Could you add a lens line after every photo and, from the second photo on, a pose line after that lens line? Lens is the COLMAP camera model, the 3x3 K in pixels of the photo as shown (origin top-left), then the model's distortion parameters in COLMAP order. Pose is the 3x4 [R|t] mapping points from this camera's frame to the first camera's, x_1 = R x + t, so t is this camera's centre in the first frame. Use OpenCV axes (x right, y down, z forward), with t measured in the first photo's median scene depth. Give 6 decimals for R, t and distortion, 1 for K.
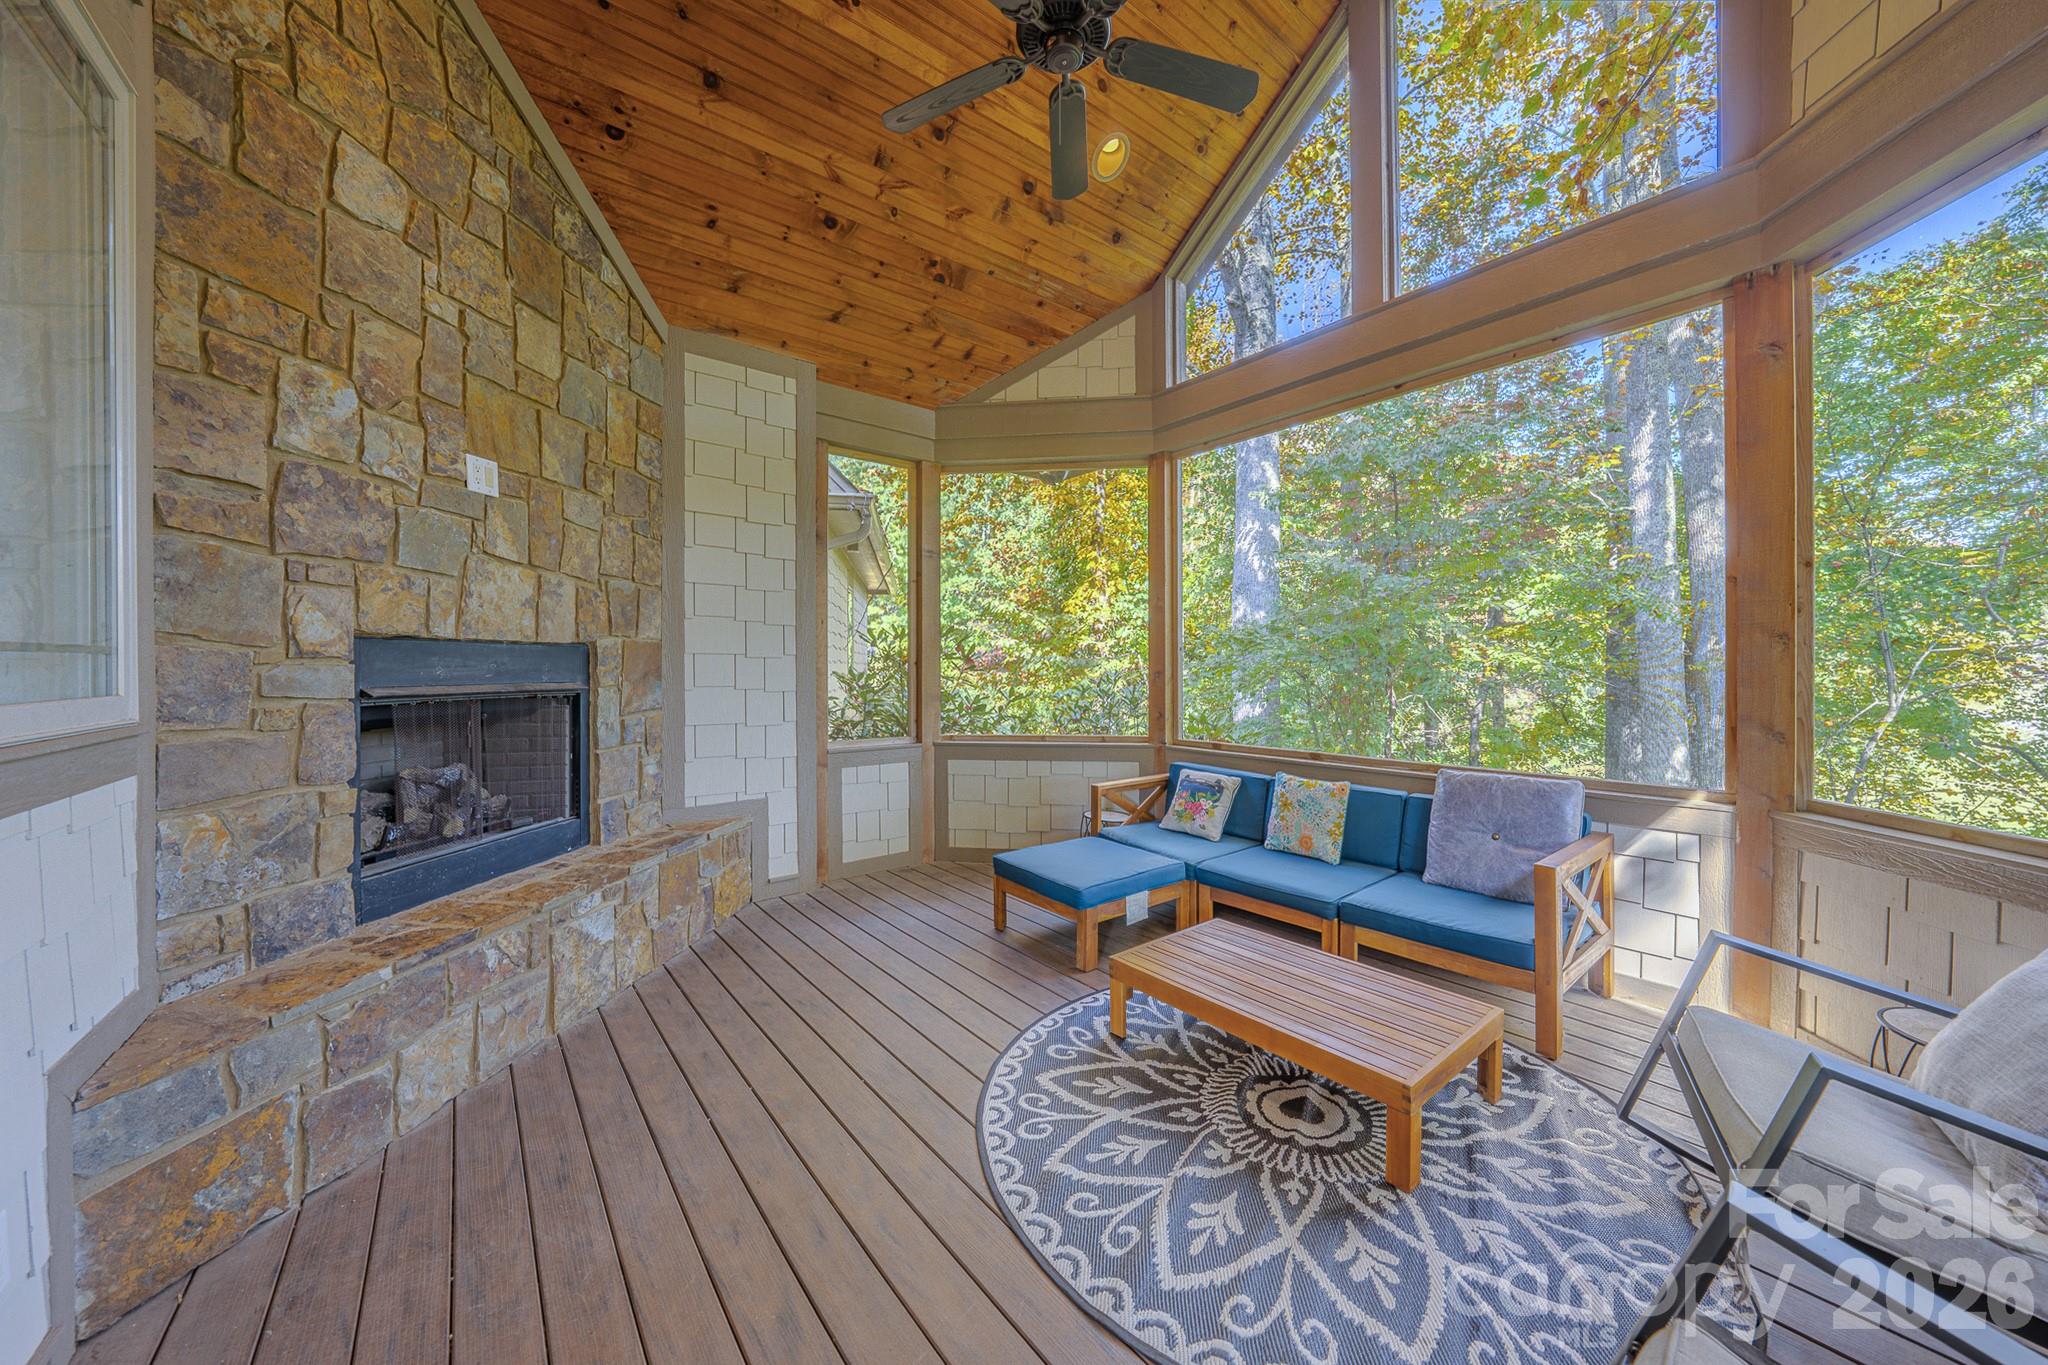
lens RADIAL K [[709.8, 0, 1024.0], [0, 709.8, 679.5], [0, 0, 1]] dist [-0.031532, 0.007271]
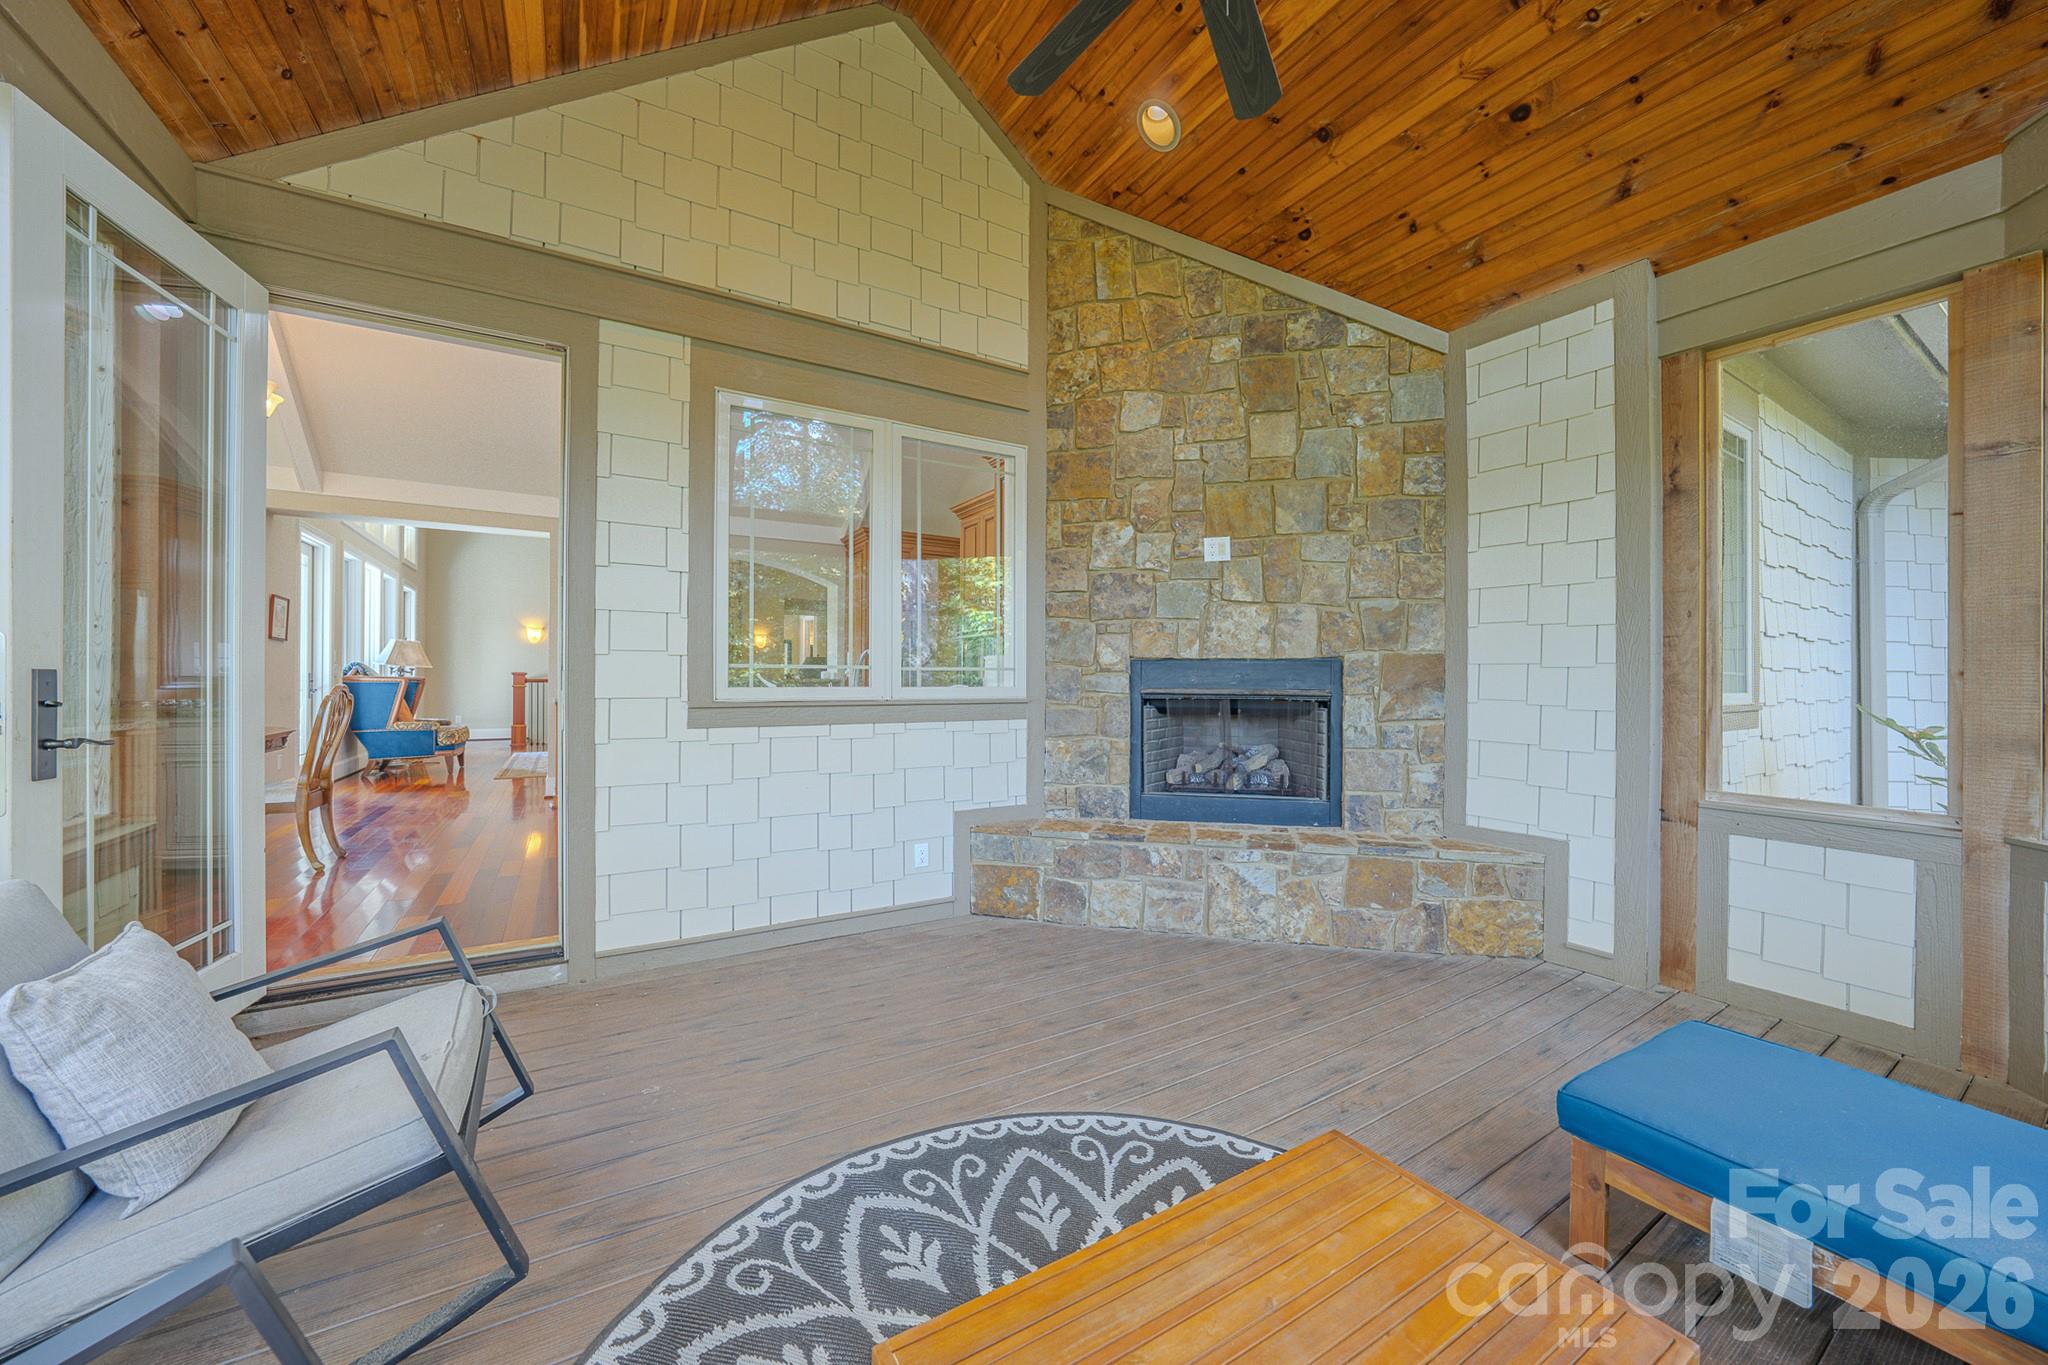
lens RADIAL K [[783.0, 0, 1157.1], [0, 783.0, 690.6], [0, 0, 1]] dist [-0.018641, 0.000145]
pose [[-0.045065, 0.014511, -0.998879, 0.923653], [-0.023304, 0.999607, 0.015573, -0.011686], [0.998712, 0.023980, -0.044709, 0.965601]]
